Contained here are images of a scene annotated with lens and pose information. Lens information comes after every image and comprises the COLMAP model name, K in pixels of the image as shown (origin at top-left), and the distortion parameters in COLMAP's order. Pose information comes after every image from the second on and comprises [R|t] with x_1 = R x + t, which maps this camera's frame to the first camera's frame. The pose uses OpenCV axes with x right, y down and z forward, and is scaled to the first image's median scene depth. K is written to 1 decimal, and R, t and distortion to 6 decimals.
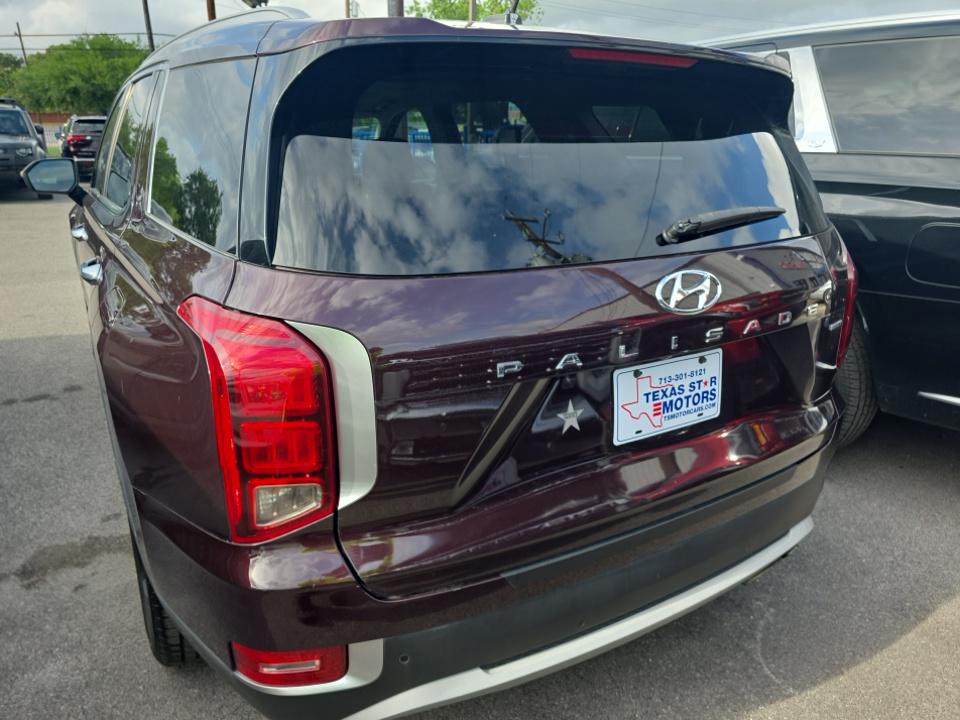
lens RADIAL K [[649.5, 0, 480.1], [0, 649.5, 359.5], [0, 0, 1]] dist [-0.000656, -0.002498]
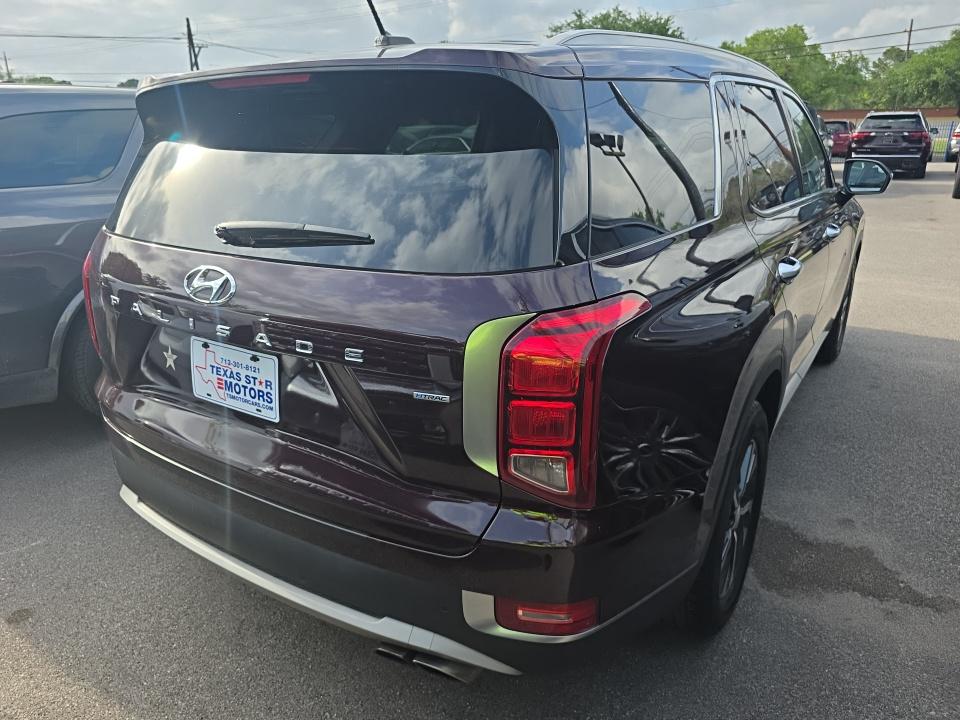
lens RADIAL K [[649.5, 0, 480.0], [0, 649.5, 360.5], [0, 0, 1]] dist [-0.000656, -0.002498]
pose [[0.446429, 0.276367, -0.851071, 1.395347], [-0.269654, 0.948447, 0.166540, -0.270038], [0.853222, 0.155146, 0.497938, 0.771765]]
